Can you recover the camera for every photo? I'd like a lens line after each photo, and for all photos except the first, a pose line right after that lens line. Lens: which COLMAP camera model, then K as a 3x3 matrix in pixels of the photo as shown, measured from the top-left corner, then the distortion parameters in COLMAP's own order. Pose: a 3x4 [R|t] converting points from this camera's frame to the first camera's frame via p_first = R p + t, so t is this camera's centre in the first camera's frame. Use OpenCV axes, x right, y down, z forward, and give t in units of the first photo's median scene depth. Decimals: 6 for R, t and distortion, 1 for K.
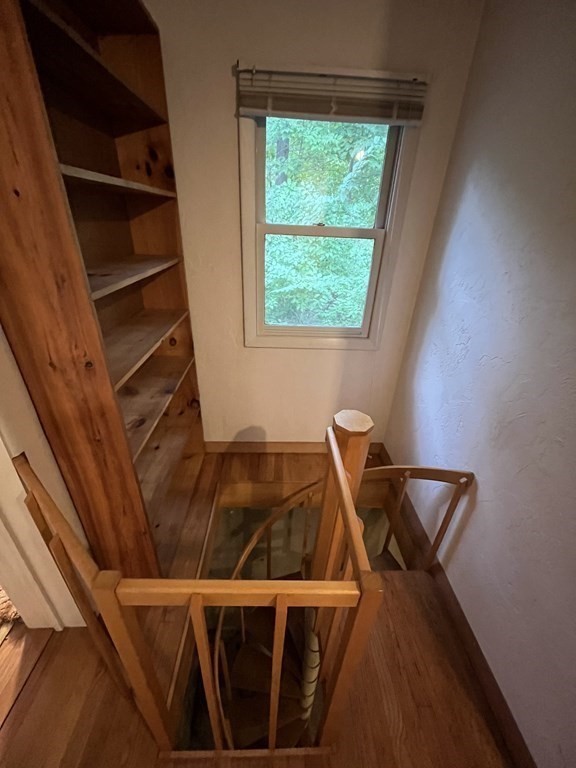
lens RADIAL K [[310.2, 0, 288.0], [0, 310.2, 384.0], [0, 0, 1]] dist [-0.000887, -0.000124]
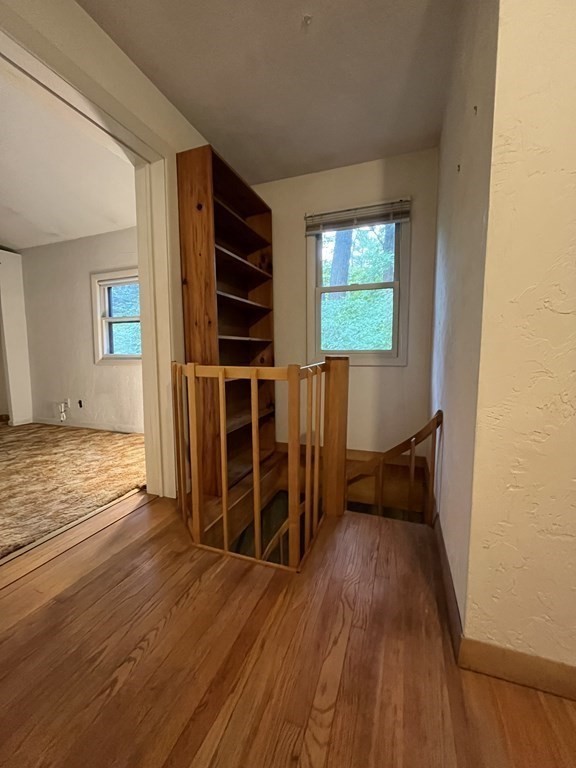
lens RADIAL K [[310.2, 0, 288.0], [0, 310.2, 384.0], [0, 0, 1]] dist [-0.000887, -0.000124]
pose [[0.924357, -0.007150, -0.381463, 0.472162], [-0.135873, 0.928104, -0.346643, 0.682175], [0.356516, 0.372252, 0.856928, -0.352217]]
